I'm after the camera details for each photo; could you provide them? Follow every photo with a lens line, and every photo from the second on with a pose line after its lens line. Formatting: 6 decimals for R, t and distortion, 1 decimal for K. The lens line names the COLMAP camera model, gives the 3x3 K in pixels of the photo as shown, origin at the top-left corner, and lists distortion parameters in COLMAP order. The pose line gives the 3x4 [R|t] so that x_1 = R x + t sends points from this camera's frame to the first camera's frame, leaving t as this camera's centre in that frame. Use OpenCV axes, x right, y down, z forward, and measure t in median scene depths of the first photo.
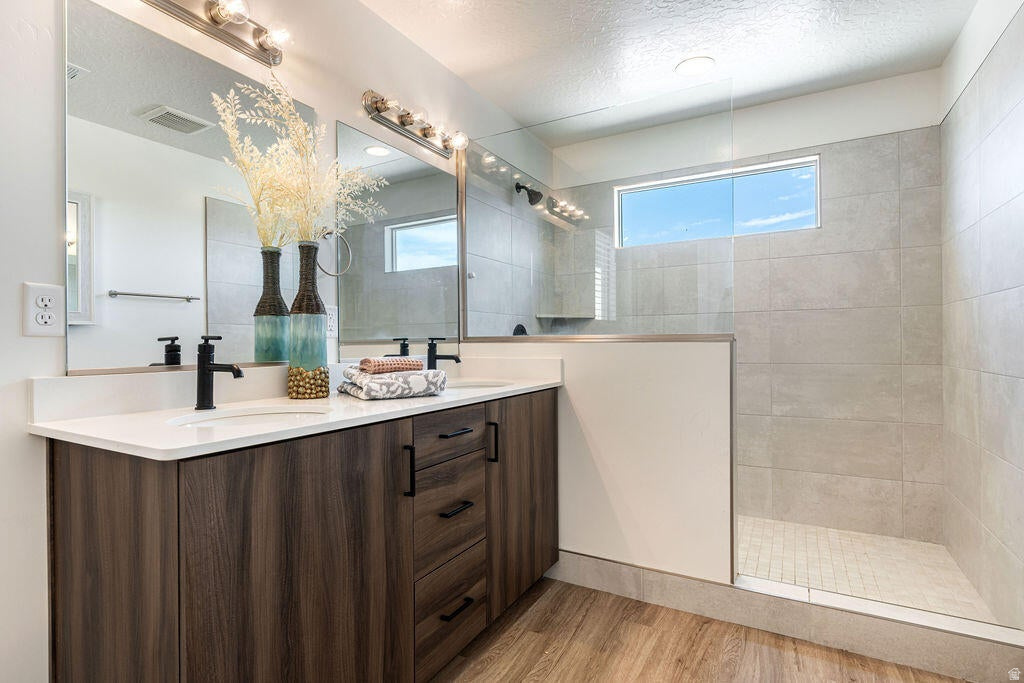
lens RADIAL K [[506.9, 0, 509.8], [0, 506.9, 342.9], [0, 0, 1]] dist [-0.004157, -0.000092]
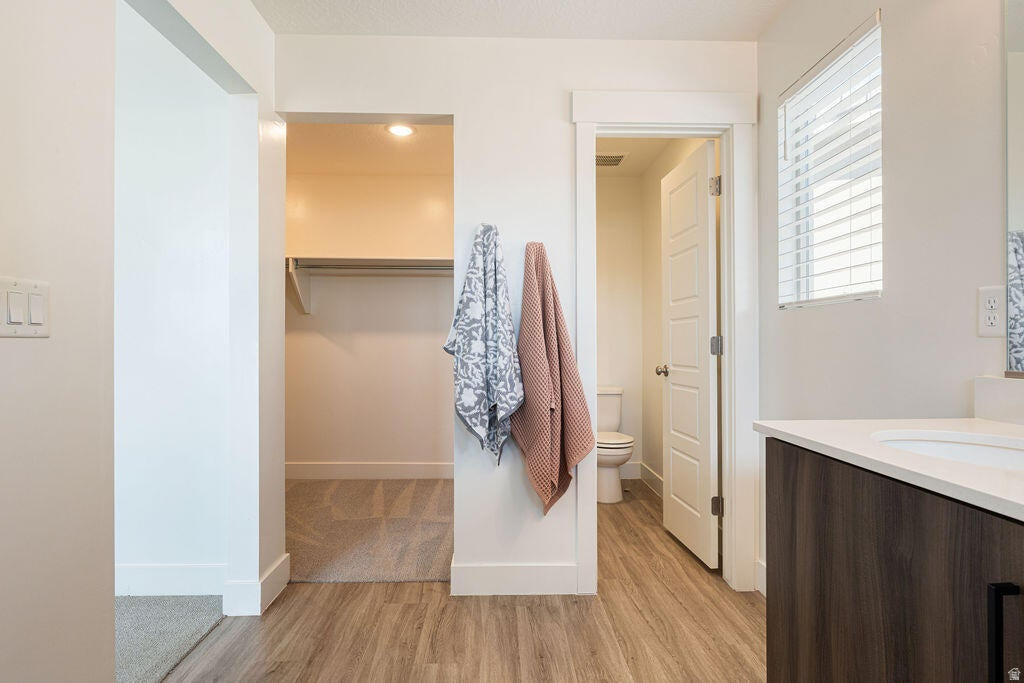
lens RADIAL K [[506.9, 0, 509.8], [0, 506.9, 342.9], [0, 0, 1]] dist [-0.004157, -0.000092]
pose [[-0.858544, 0.003102, -0.512731, 0.452621], [0.003141, 0.999995, 0.000791, -0.004648], [0.512731, -0.000932, -0.858549, 1.382084]]
